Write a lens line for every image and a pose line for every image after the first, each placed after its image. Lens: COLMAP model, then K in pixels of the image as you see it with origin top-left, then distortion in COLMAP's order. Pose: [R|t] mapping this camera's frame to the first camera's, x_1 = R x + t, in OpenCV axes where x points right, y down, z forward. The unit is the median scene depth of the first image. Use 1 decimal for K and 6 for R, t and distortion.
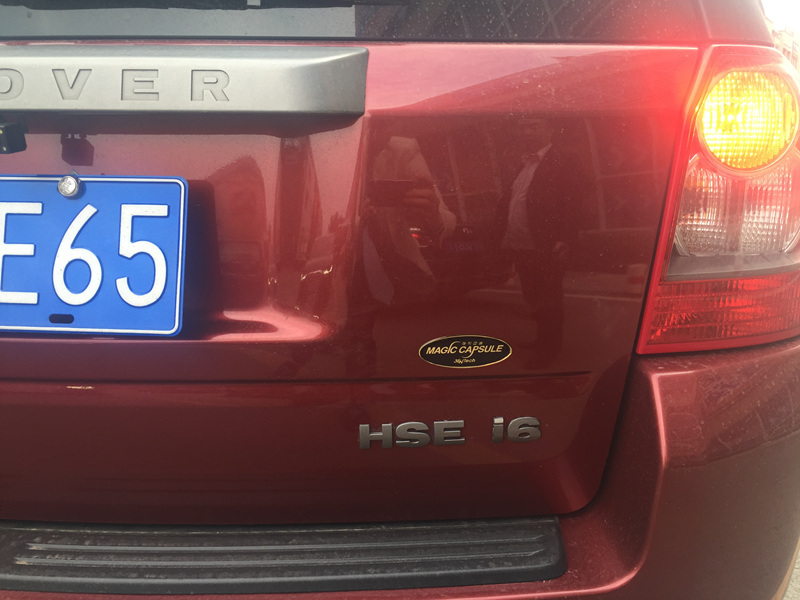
lens RADIAL K [[679.7, 0, 400.0], [0, 679.7, 300.0], [0, 0, 1]] dist [0.075081, -0.104463]
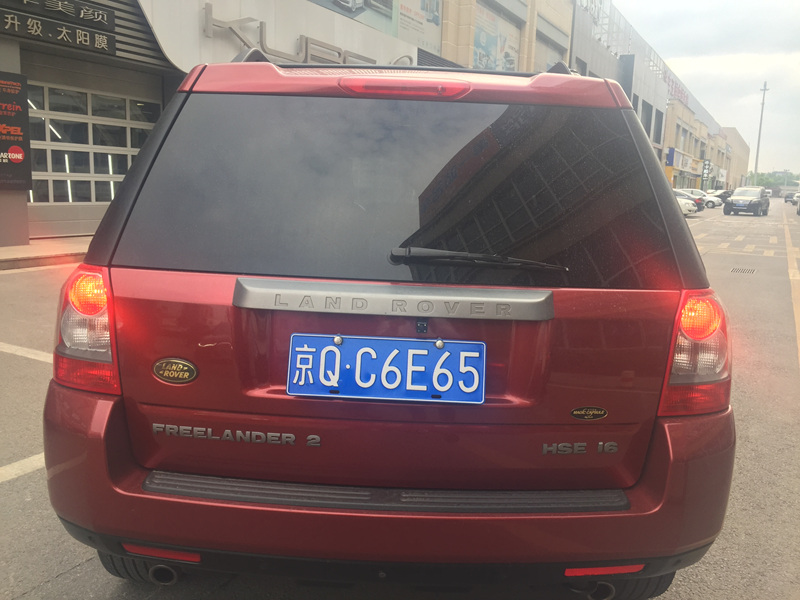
lens RADIAL K [[679.7, 0, 400.0], [0, 679.7, 300.0], [0, 0, 1]] dist [0.075081, -0.104463]
pose [[0.997752, 0.026231, 0.061670, -0.732251], [-0.019767, 0.994466, -0.103182, -0.060001], [-0.064035, 0.101731, 0.992749, -1.404493]]
